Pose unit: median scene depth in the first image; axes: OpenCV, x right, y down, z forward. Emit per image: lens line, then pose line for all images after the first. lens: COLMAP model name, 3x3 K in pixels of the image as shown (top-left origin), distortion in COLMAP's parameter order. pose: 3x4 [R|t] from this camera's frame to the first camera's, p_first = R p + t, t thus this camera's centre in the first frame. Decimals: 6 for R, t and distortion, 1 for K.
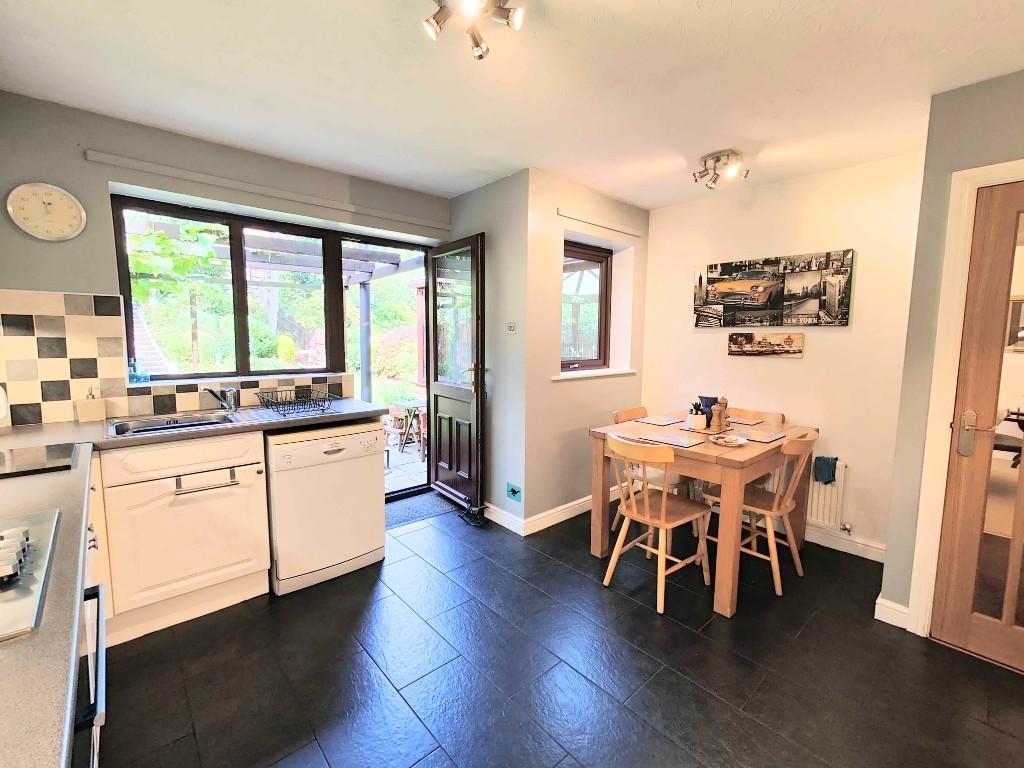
lens RADIAL K [[447.2, 0, 511.1], [0, 447.2, 379.0], [0, 0, 1]] dist [0.000621, -0.000002]
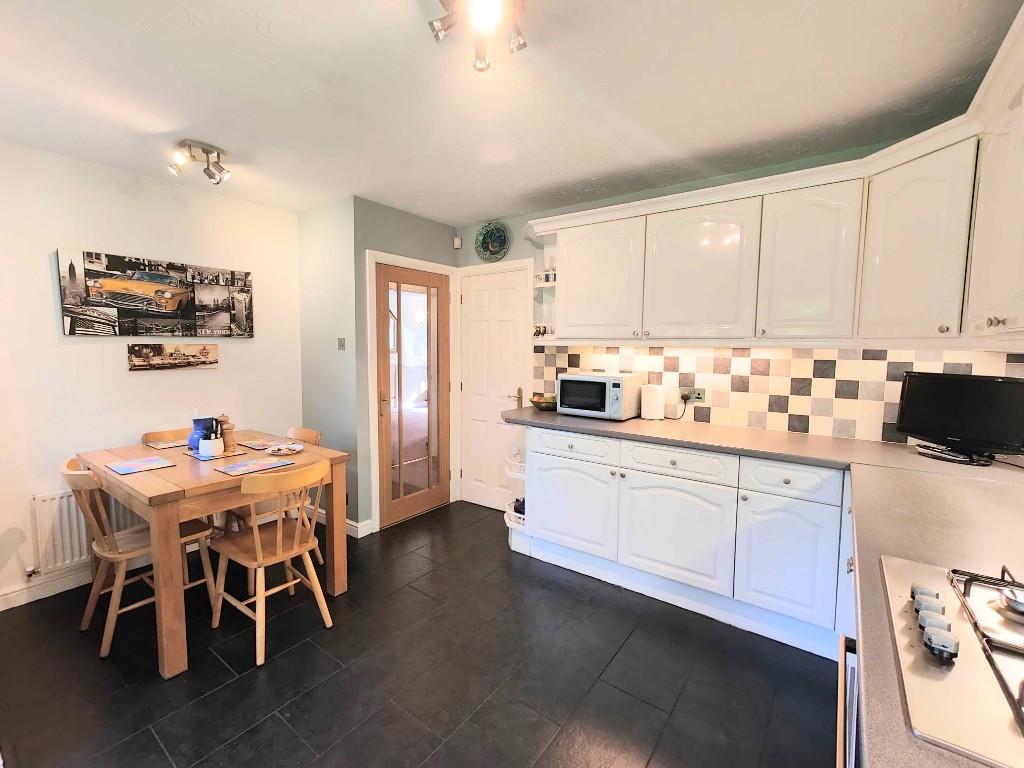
lens RADIAL K [[447.2, 0, 511.1], [0, 447.2, 379.0], [0, 0, 1]] dist [0.000621, -0.000002]
pose [[-0.212660, -0.083987, 0.973510, -0.488782], [0.087098, 0.990704, 0.104497, -0.068822], [-0.973237, 0.107013, -0.203368, 0.537322]]
